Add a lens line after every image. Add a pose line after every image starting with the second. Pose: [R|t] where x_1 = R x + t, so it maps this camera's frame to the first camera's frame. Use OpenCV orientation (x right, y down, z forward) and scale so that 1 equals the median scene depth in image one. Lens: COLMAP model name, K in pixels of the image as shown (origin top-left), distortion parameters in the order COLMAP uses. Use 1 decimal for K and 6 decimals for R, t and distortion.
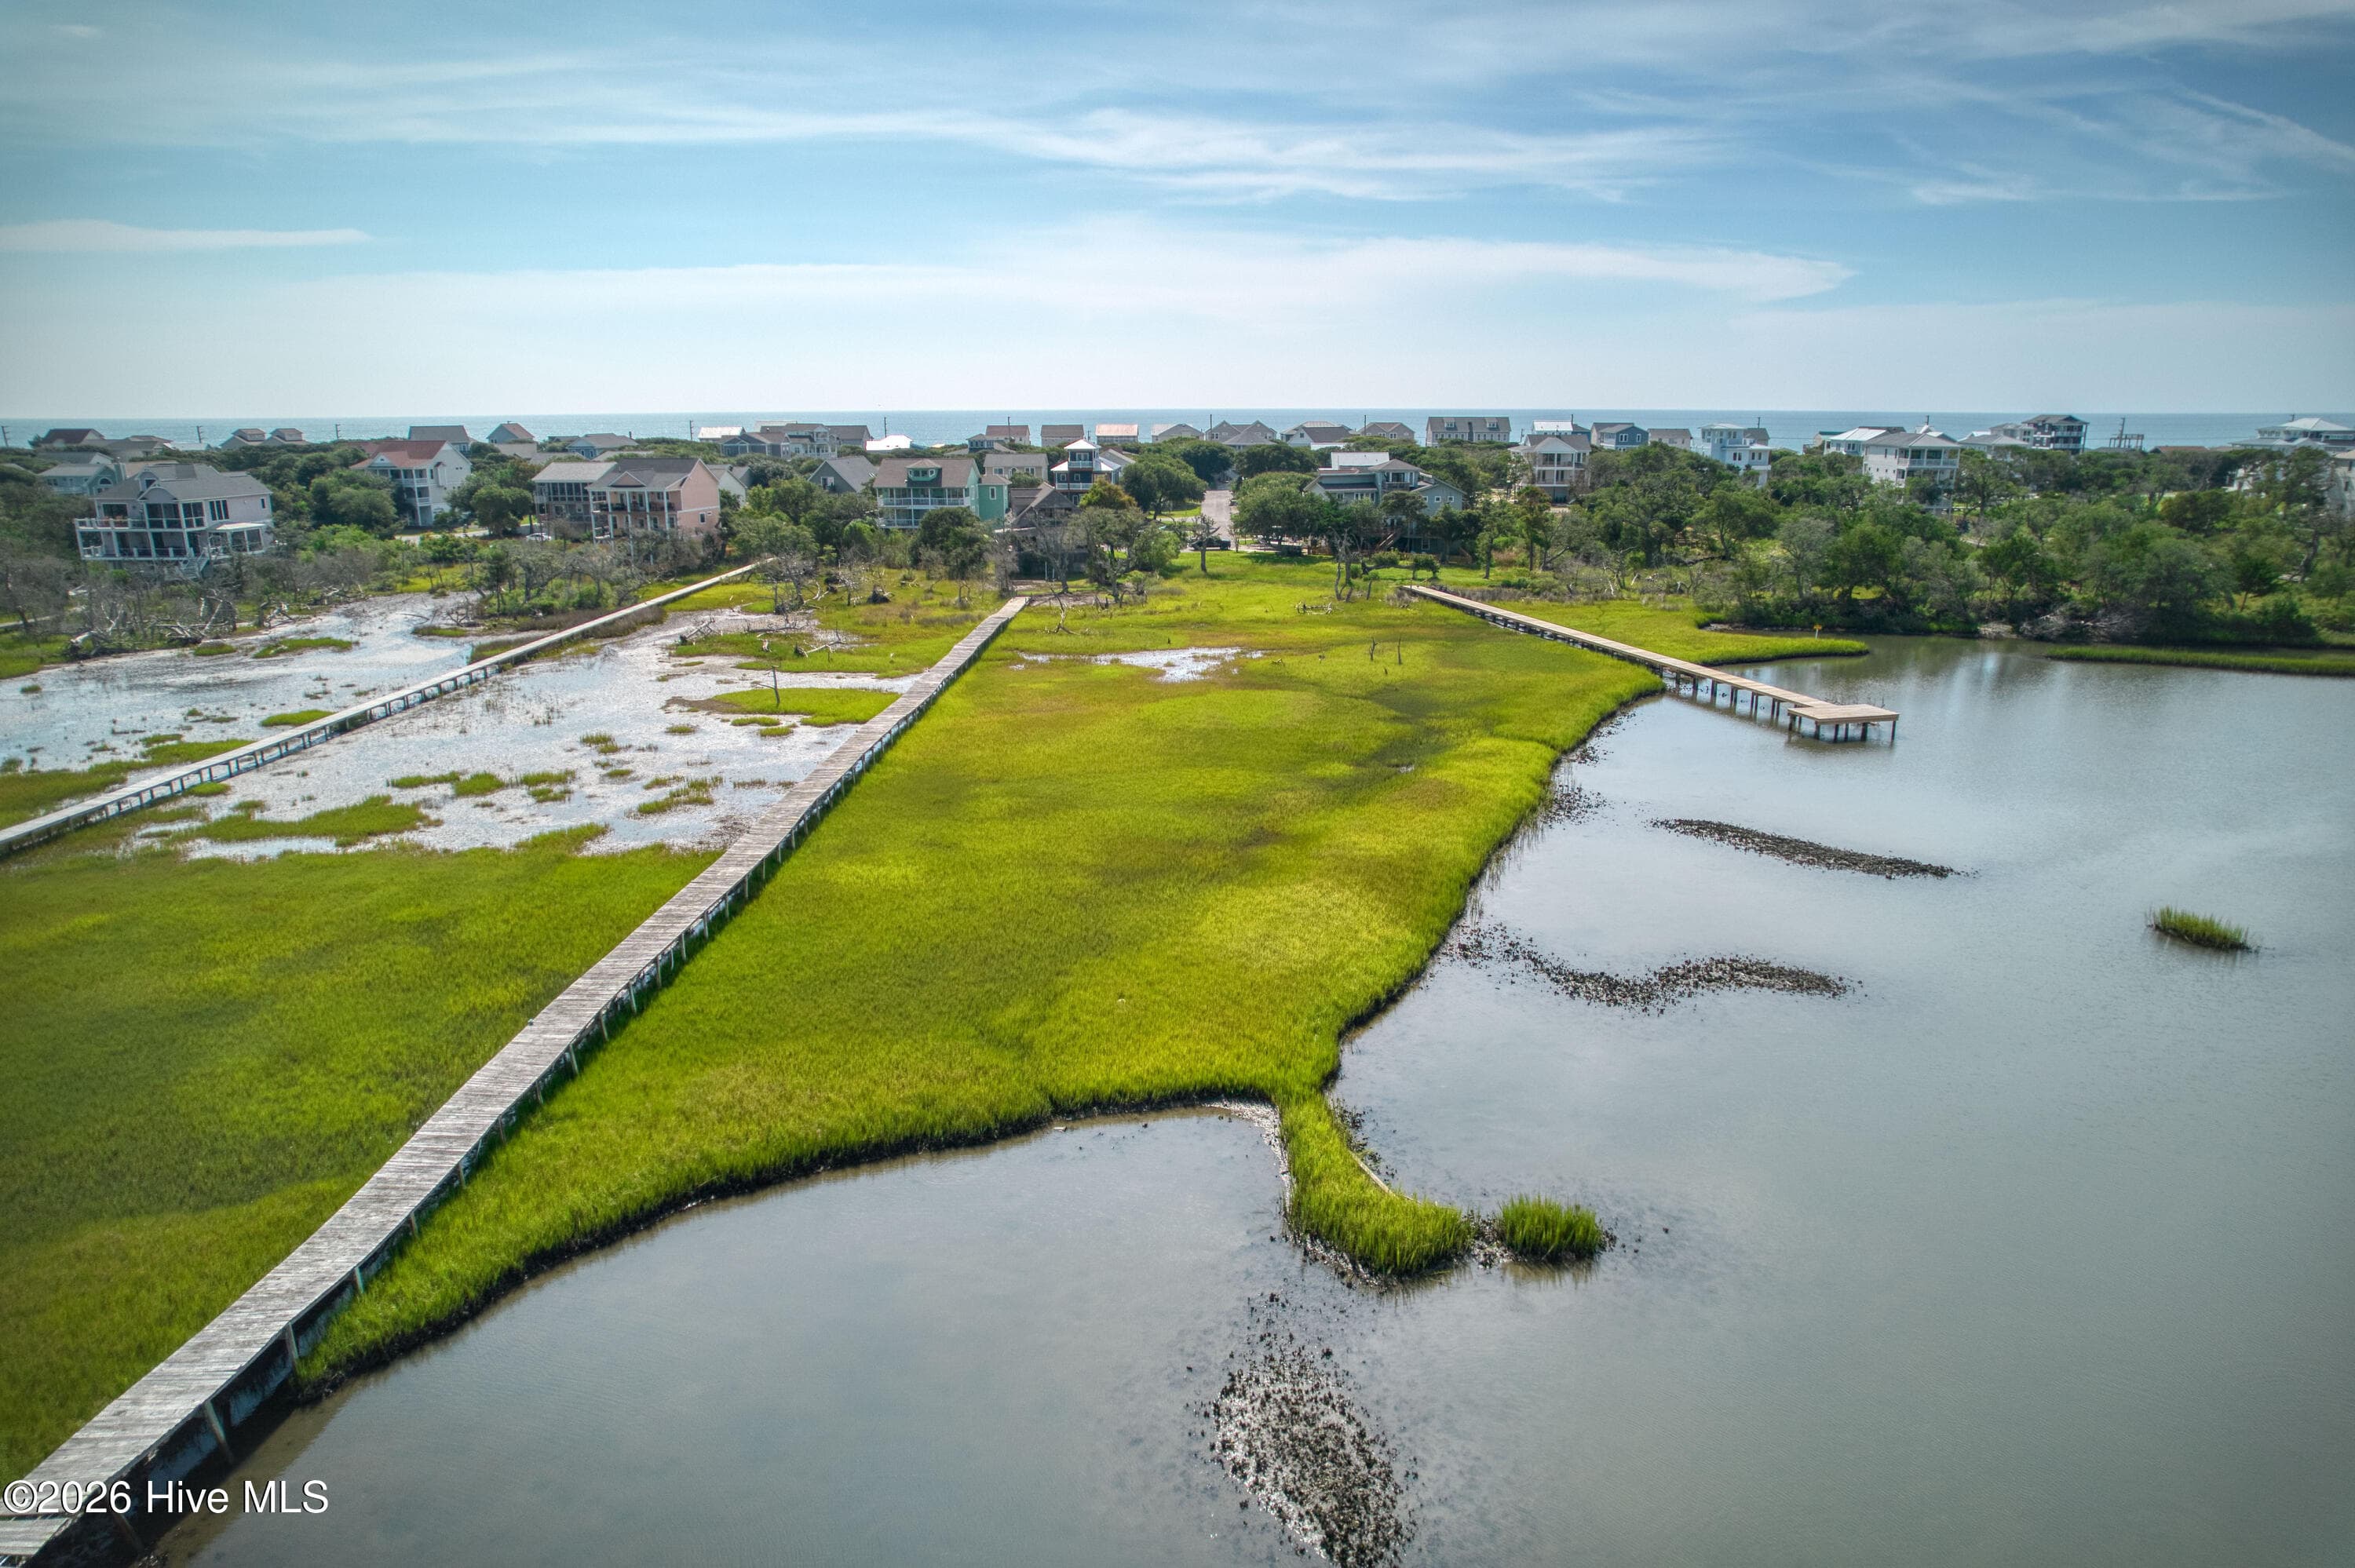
lens RADIAL K [[1579.8, 0, 1174.2], [0, 1579.8, 830.7], [0, 0, 1]] dist [-0.076513, 0.072772]
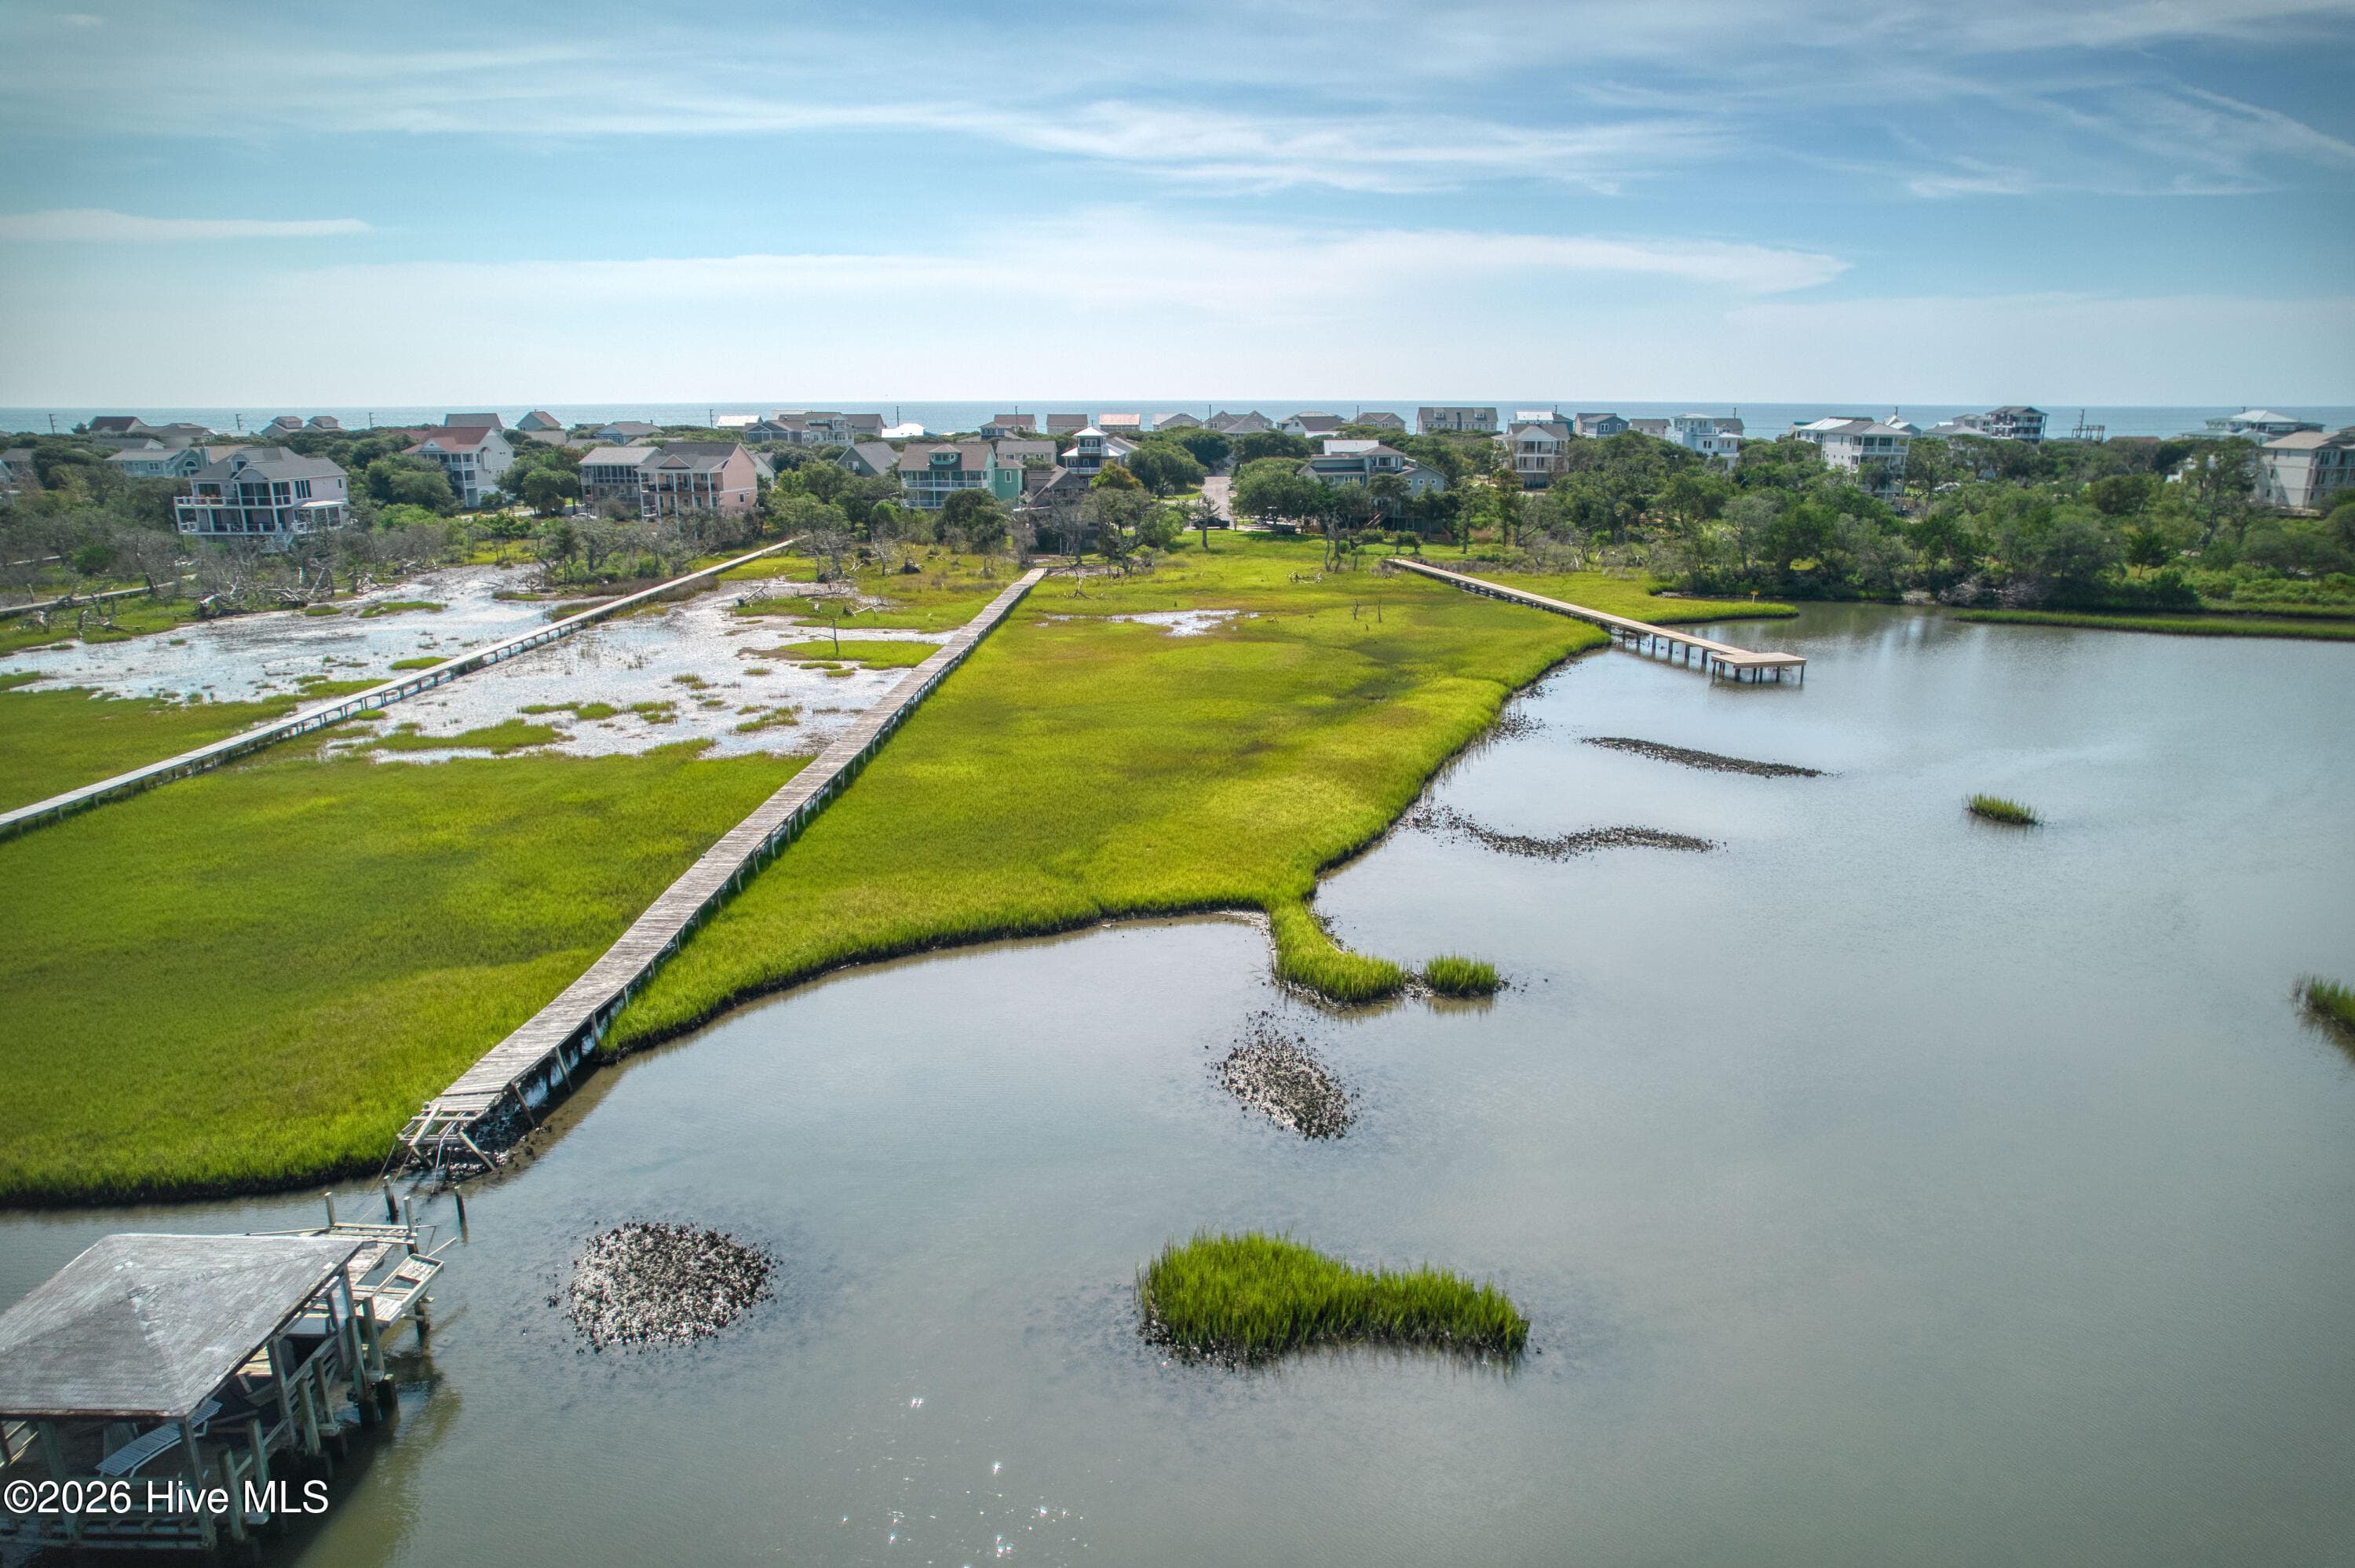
lens RADIAL K [[1579.8, 0, 1174.2], [0, 1579.8, 830.7], [0, 0, 1]] dist [-0.076513, 0.072772]
pose [[0.999997, 0.001300, 0.002041, -0.005916], [-0.001310, 0.999986, 0.005125, 0.033553], [-0.002035, -0.005128, 0.999985, -0.116810]]
